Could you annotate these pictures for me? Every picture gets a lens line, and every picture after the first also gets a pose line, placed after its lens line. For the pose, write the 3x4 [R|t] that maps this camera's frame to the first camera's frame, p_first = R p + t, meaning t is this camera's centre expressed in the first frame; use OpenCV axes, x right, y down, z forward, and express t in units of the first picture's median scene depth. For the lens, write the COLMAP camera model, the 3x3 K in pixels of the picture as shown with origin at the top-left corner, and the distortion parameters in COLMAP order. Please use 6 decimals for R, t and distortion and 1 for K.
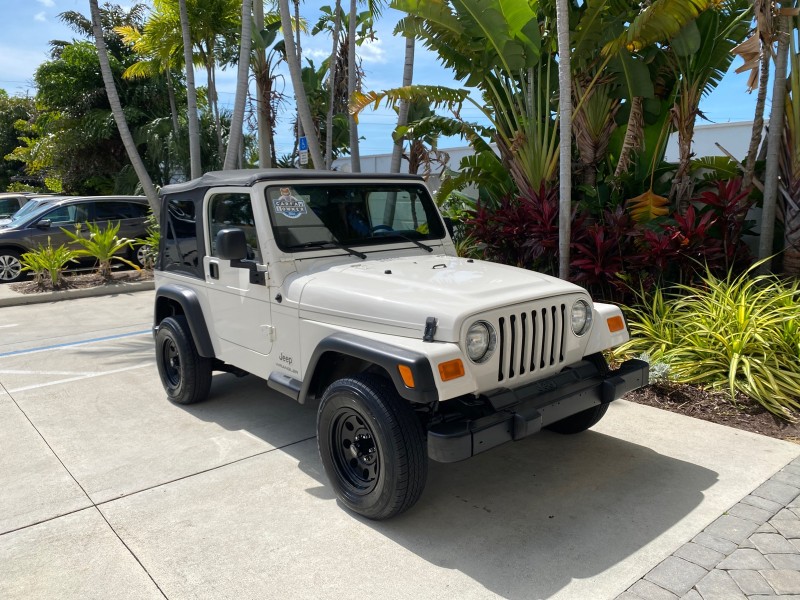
lens RADIAL K [[614.3, 0, 397.6], [0, 614.3, 298.6], [0, 0, 1]] dist [0.022464, -0.026046]
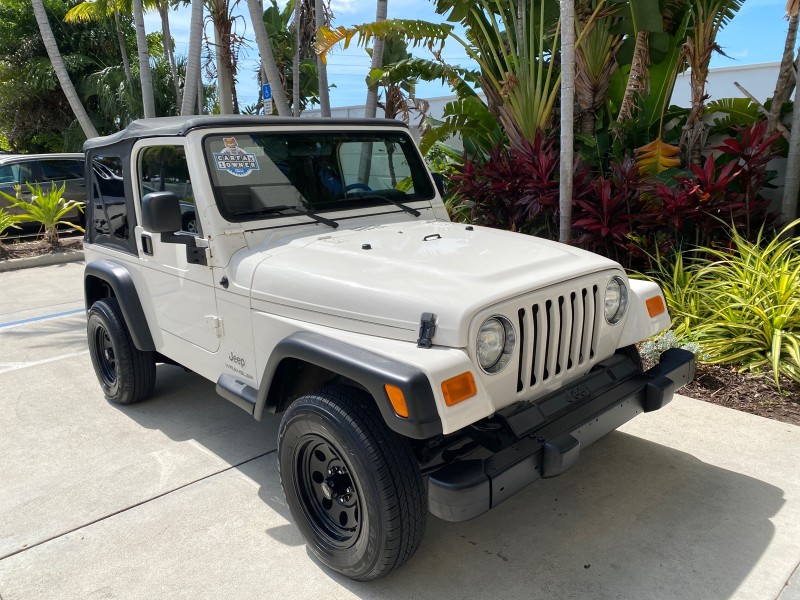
lens RADIAL K [[614.3, 0, 398.3], [0, 614.3, 295.9], [0, 0, 1]] dist [0.022464, -0.026046]
pose [[0.999031, -0.022098, 0.038072, -0.003302], [0.019512, 0.997562, 0.067000, -0.016818], [-0.039459, -0.066192, 0.997026, 0.119256]]
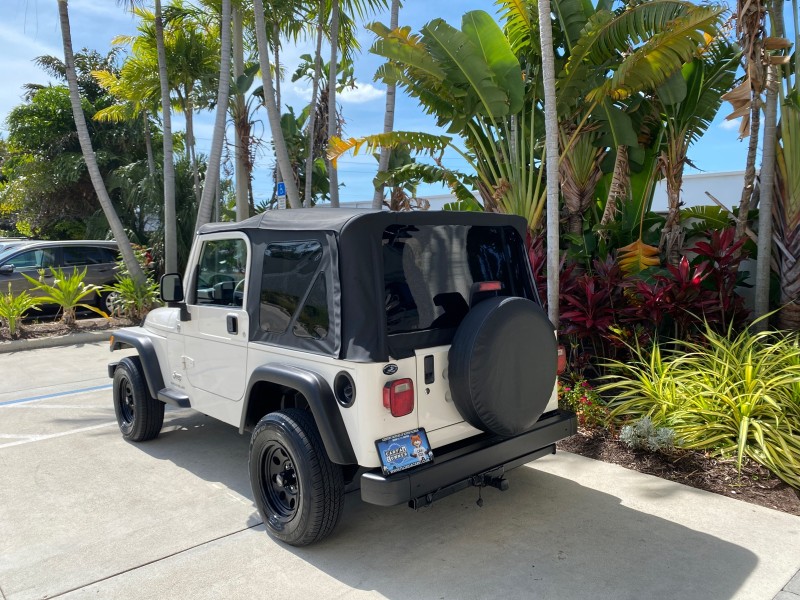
lens RADIAL K [[614.3, 0, 397.7], [0, 614.3, 299.8], [0, 0, 1]] dist [0.022464, -0.026046]
pose [[0.999462, 0.004273, 0.032525, 0.000853], [-0.001920, 0.997399, -0.072054, -0.012097], [-0.032749, 0.071953, 0.996870, 0.060082]]
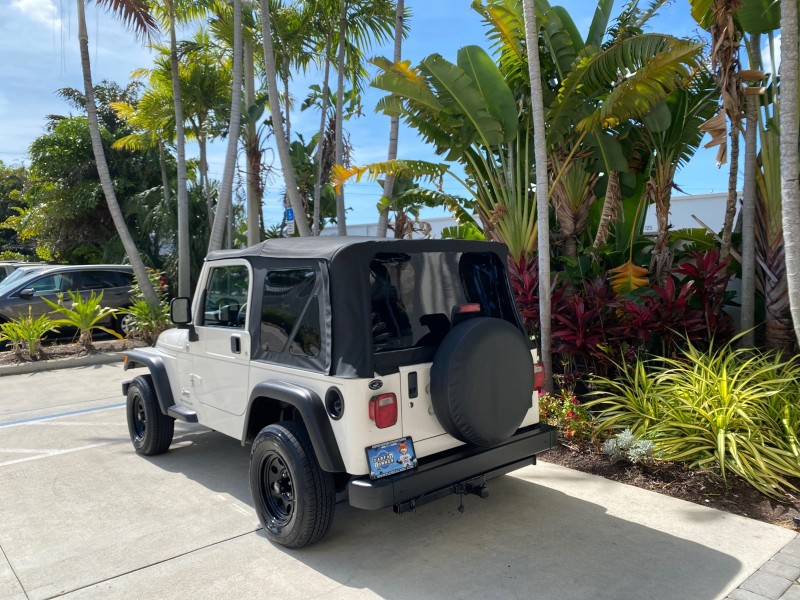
lens RADIAL K [[614.3, 0, 398.5], [0, 614.3, 300.0], [0, 0, 1]] dist [0.022464, -0.026046]
pose [[0.999932, -0.001052, 0.011641, 0.022312], [0.002269, 0.994468, -0.105014, -0.008862], [-0.011467, 0.105034, 0.994403, 0.015259]]
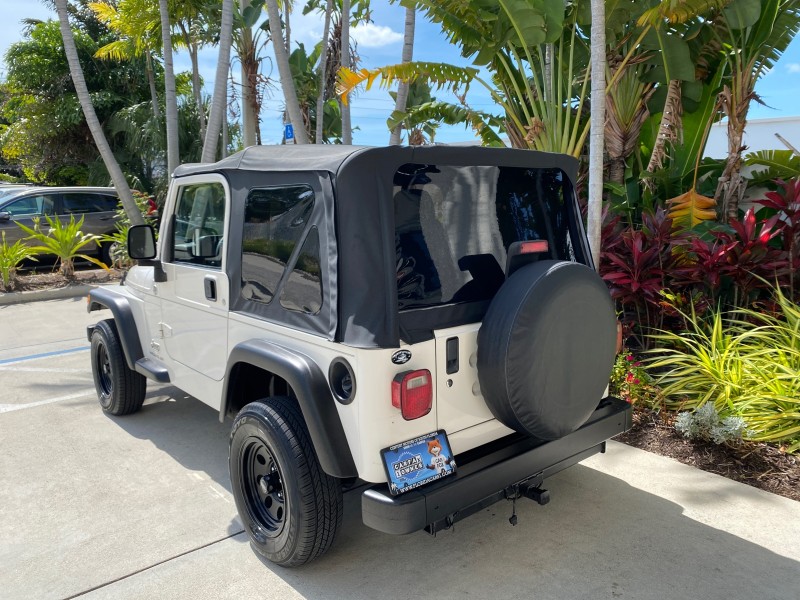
lens RADIAL K [[614.3, 0, 398.5], [0, 614.3, 298.8], [0, 0, 1]] dist [0.022464, -0.026046]
pose [[0.999878, 0.014206, 0.006570, 0.005632], [-0.014248, 0.999879, 0.006300, -0.027392], [-0.006479, -0.006393, 0.999959, 0.166728]]
